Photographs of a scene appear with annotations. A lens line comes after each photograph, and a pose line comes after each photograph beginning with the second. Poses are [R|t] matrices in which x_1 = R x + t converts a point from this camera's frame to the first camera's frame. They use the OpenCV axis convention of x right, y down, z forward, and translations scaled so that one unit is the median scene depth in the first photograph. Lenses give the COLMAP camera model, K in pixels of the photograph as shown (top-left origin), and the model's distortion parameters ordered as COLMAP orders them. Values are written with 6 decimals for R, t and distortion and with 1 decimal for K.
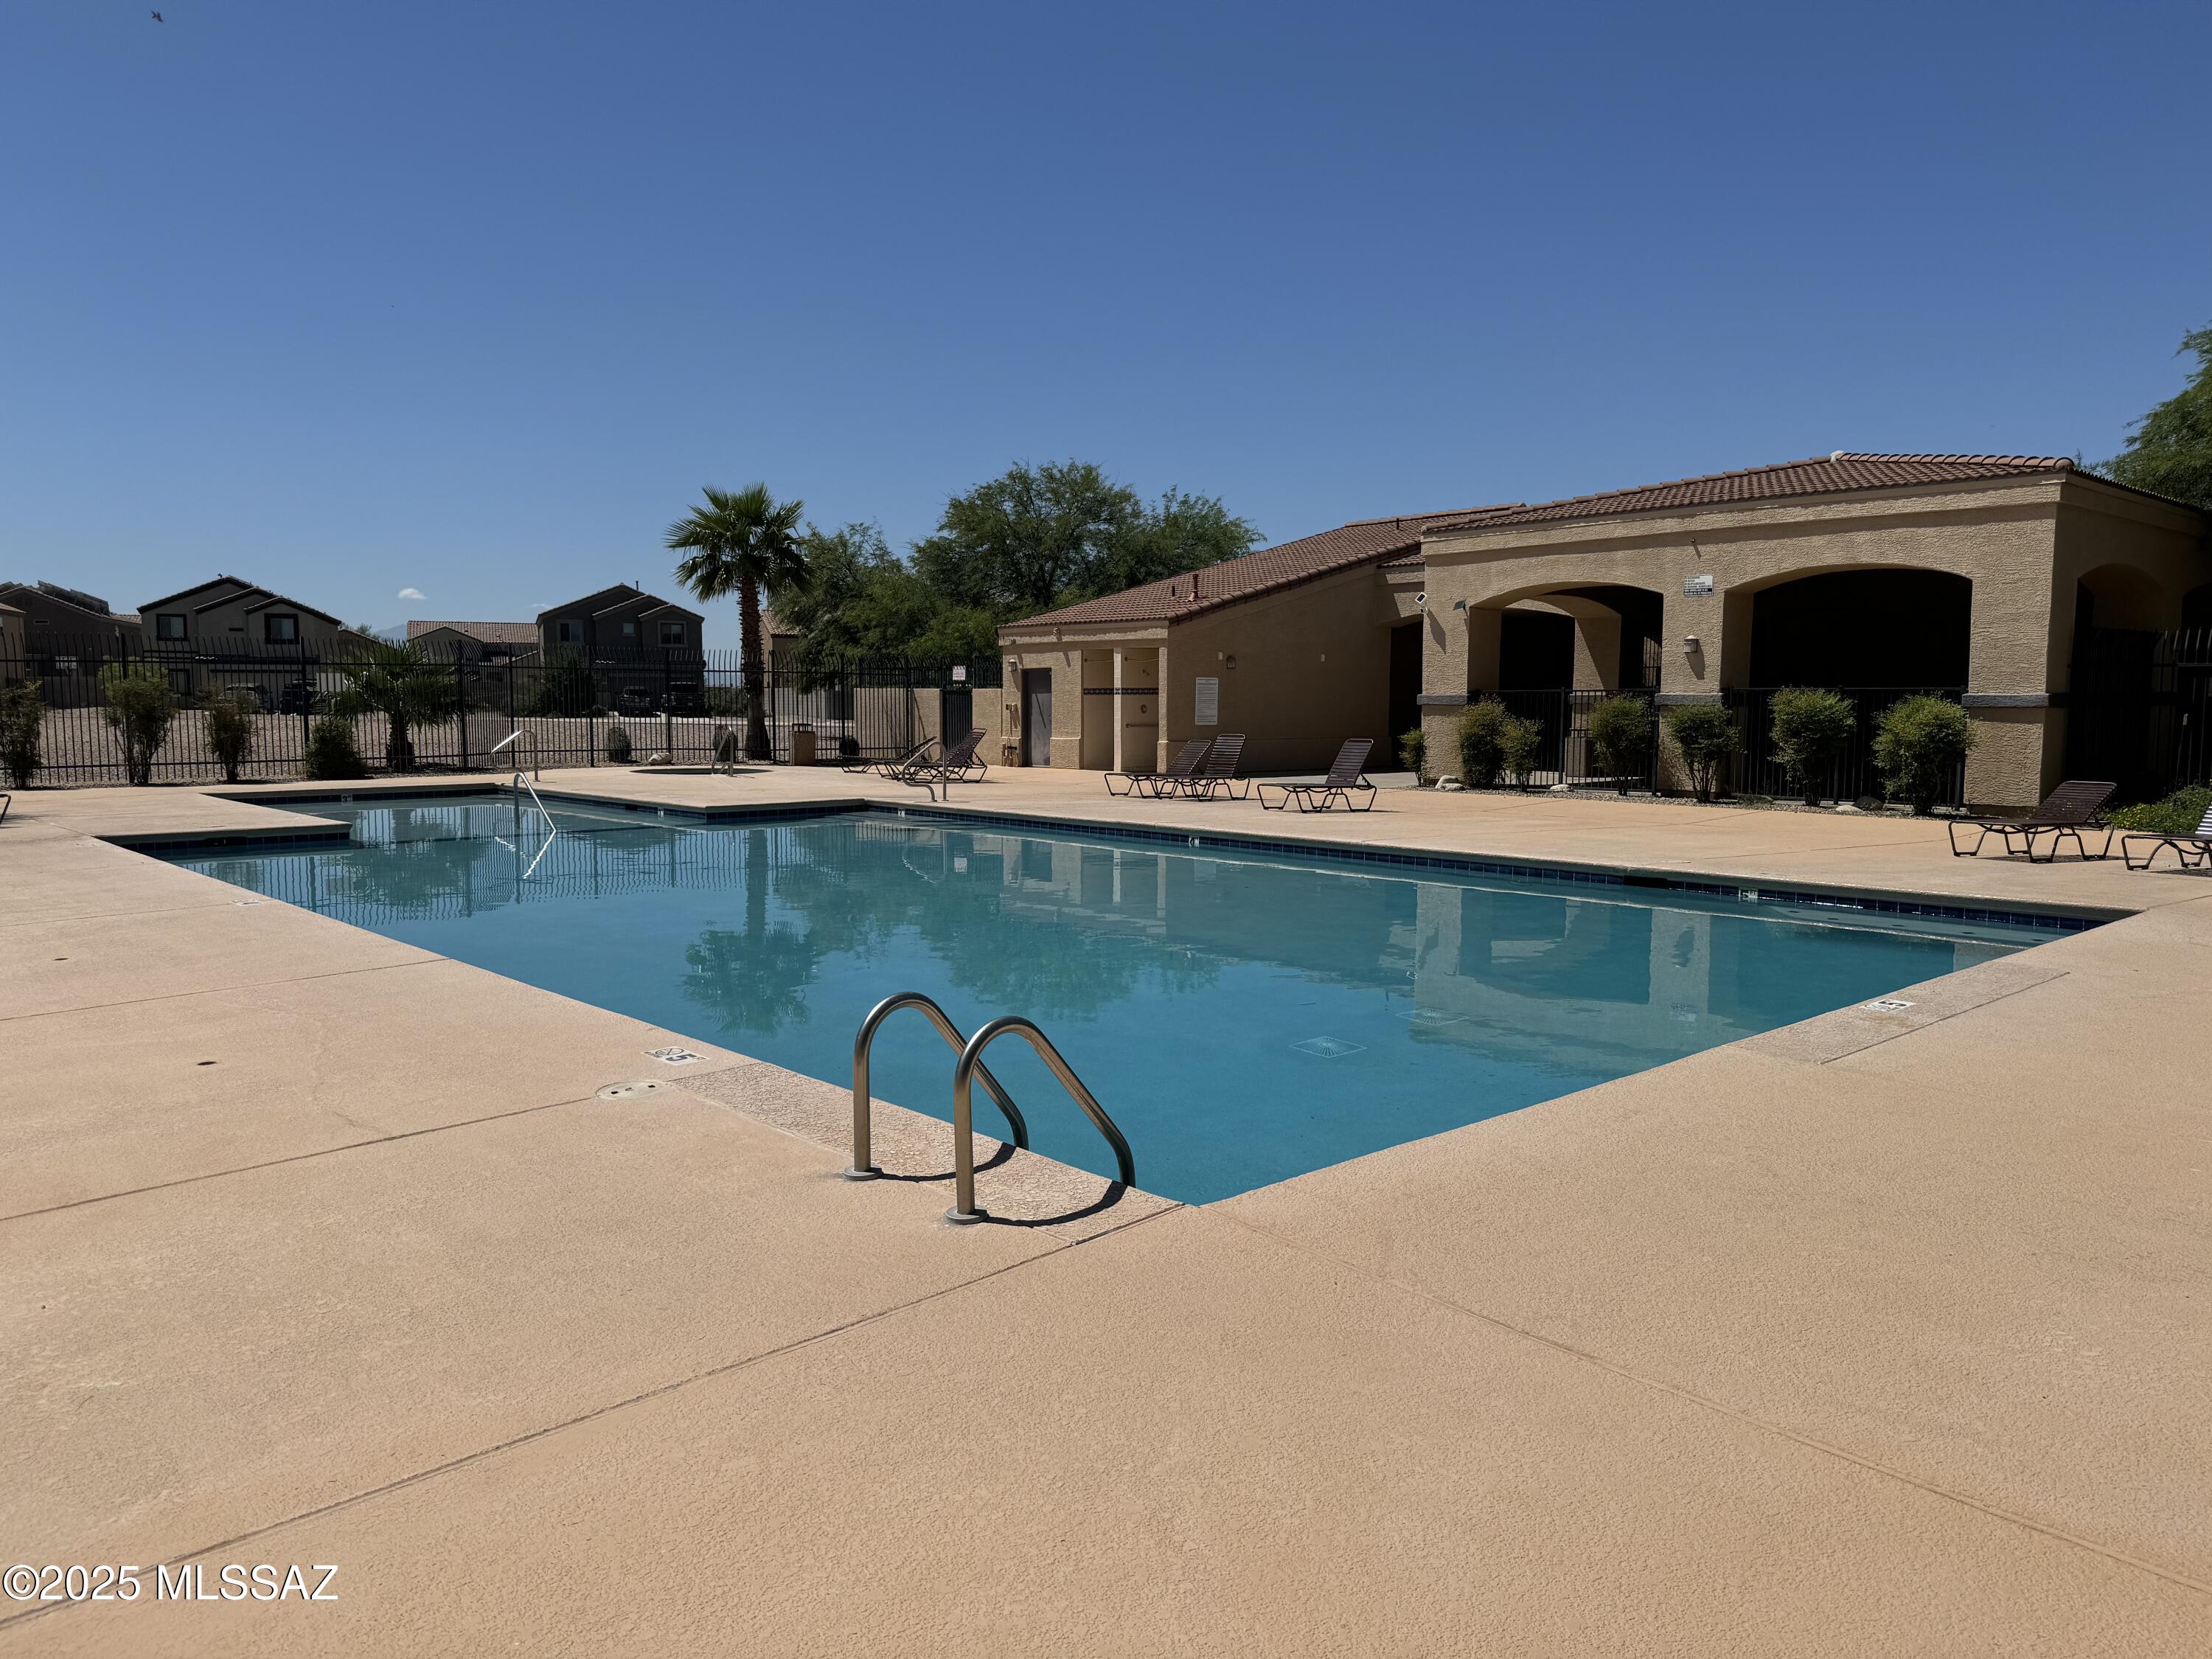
lens RADIAL K [[1555.1, 0, 1106.0], [0, 1555.1, 829.5], [0, 0, 1]] dist [0.117748, -0.154194]
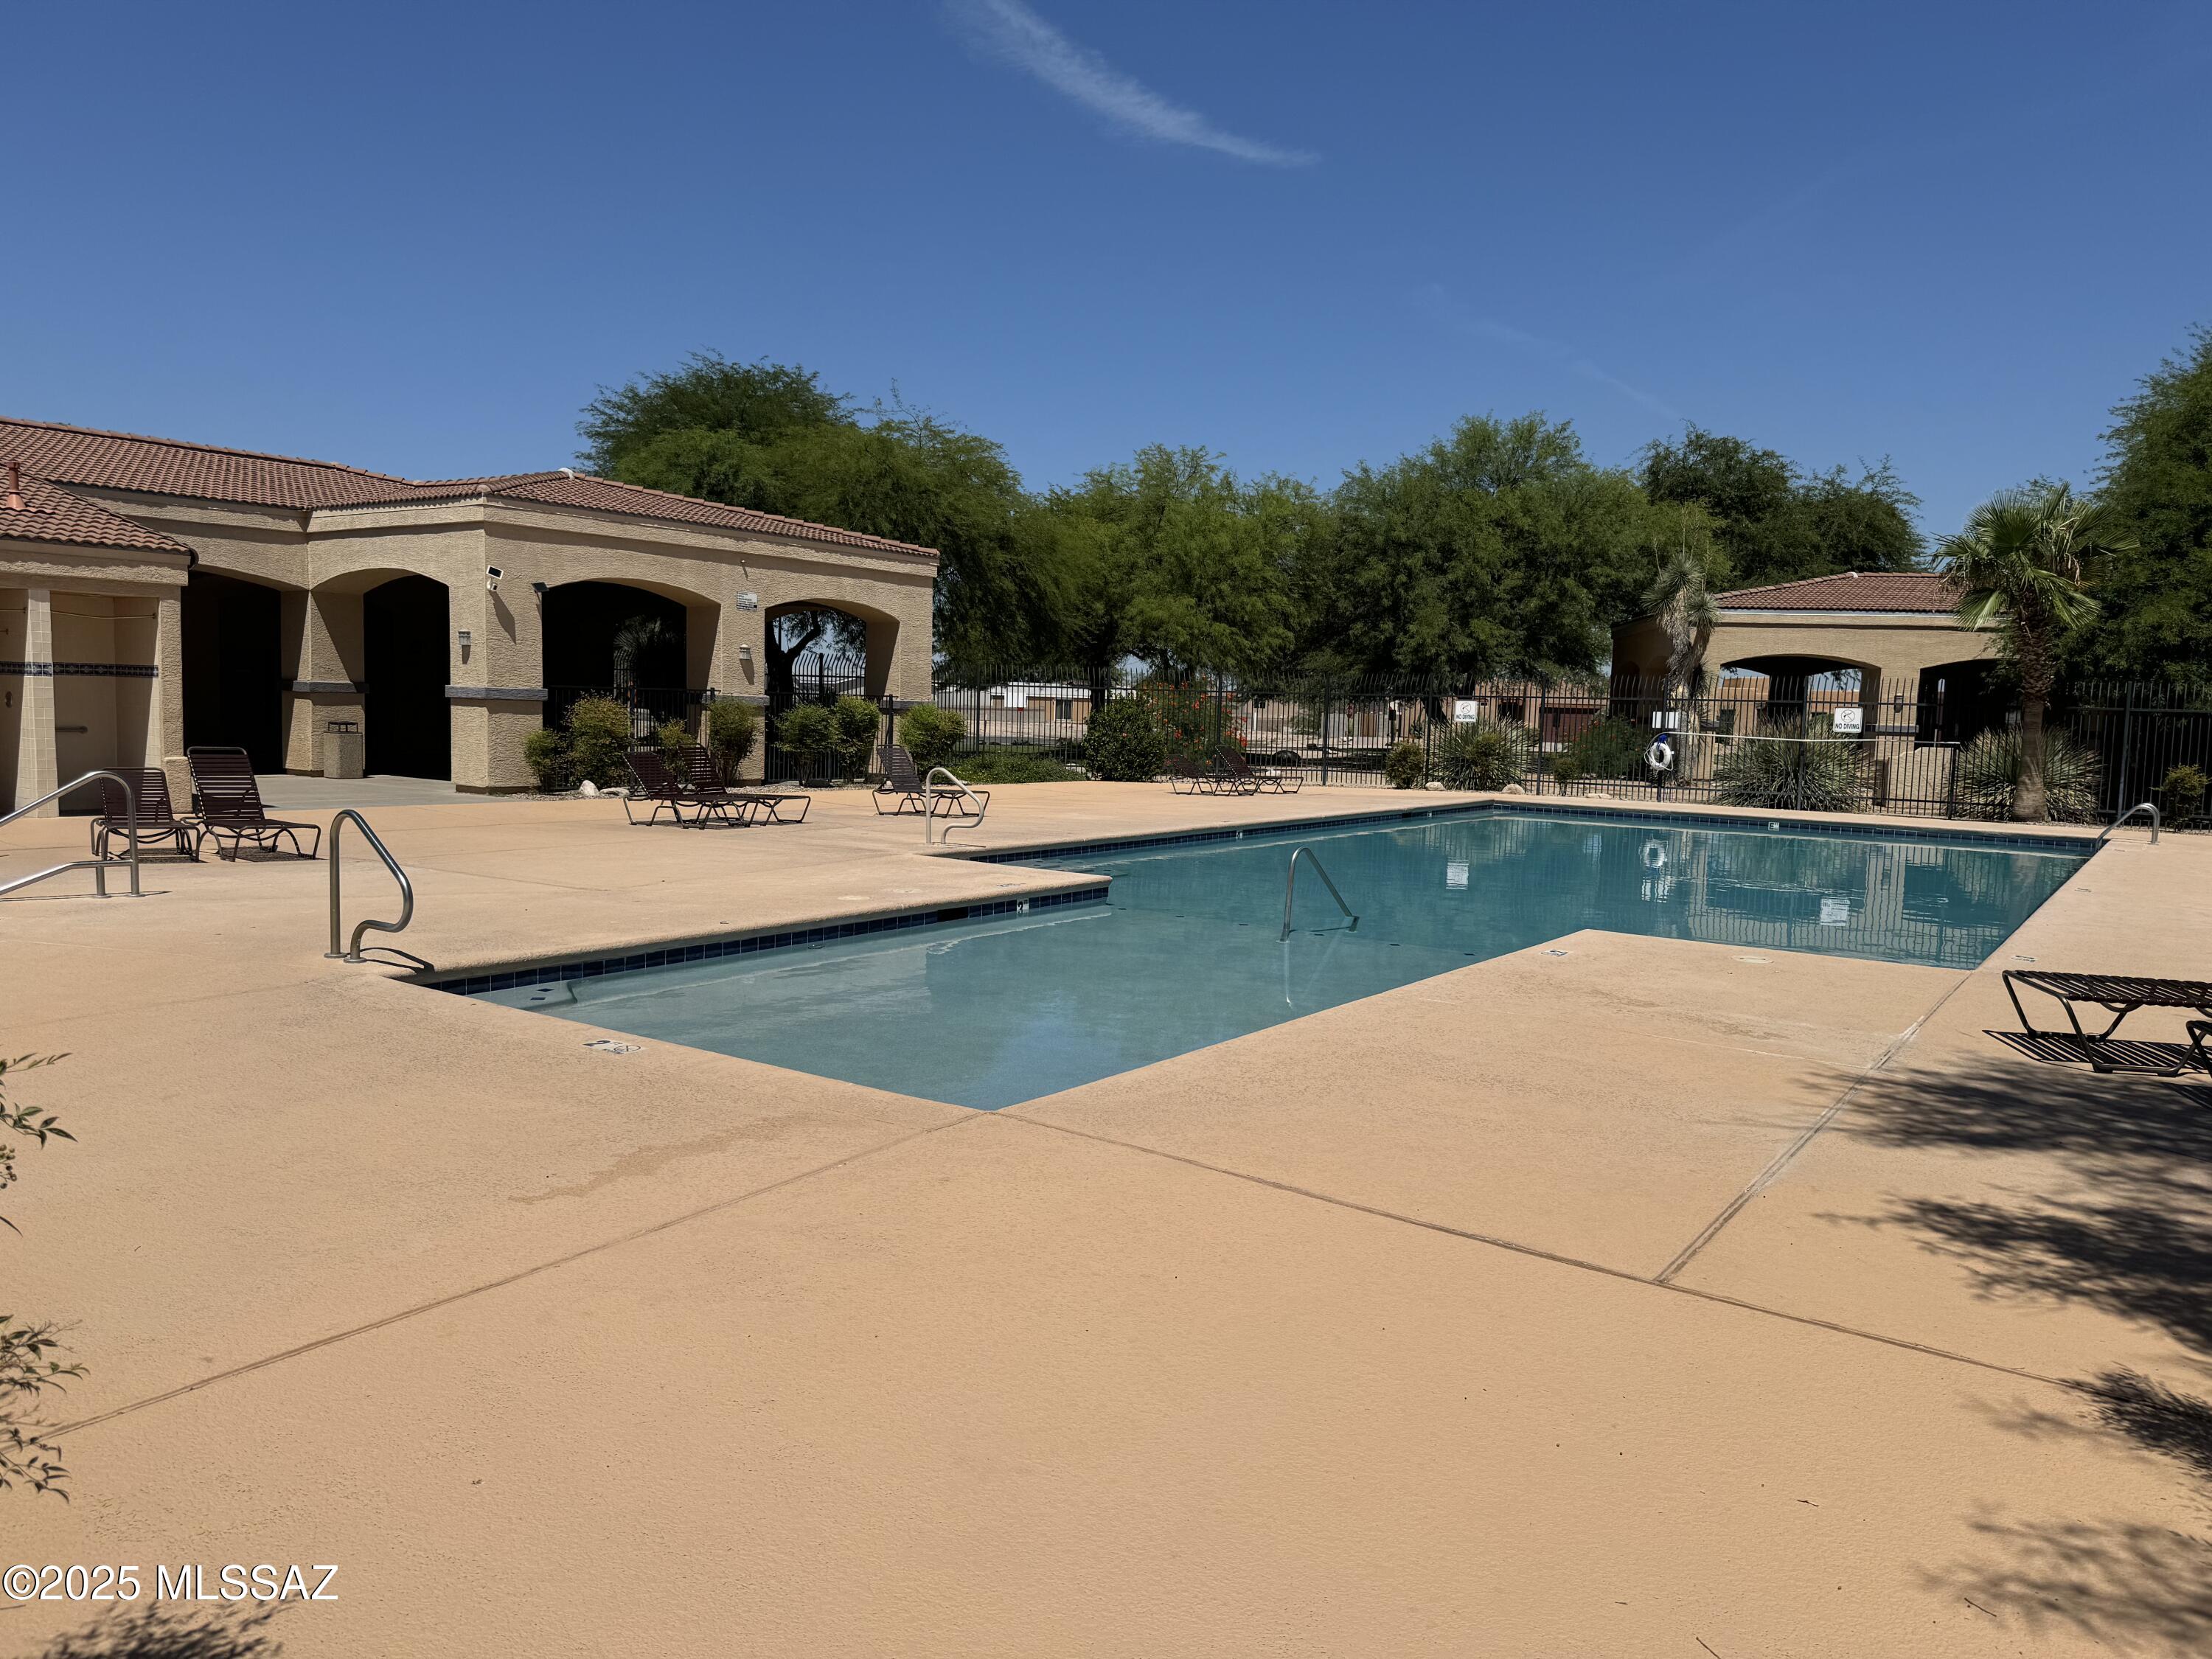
lens RADIAL K [[1555.1, 0, 1106.0], [0, 1555.1, 829.5], [0, 0, 1]] dist [0.117748, -0.154194]
pose [[-0.167120, -0.080170, 0.982672, -0.712926], [0.059970, 0.994017, 0.091294, -0.072039], [-0.984111, 0.074188, -0.161312, 0.853409]]
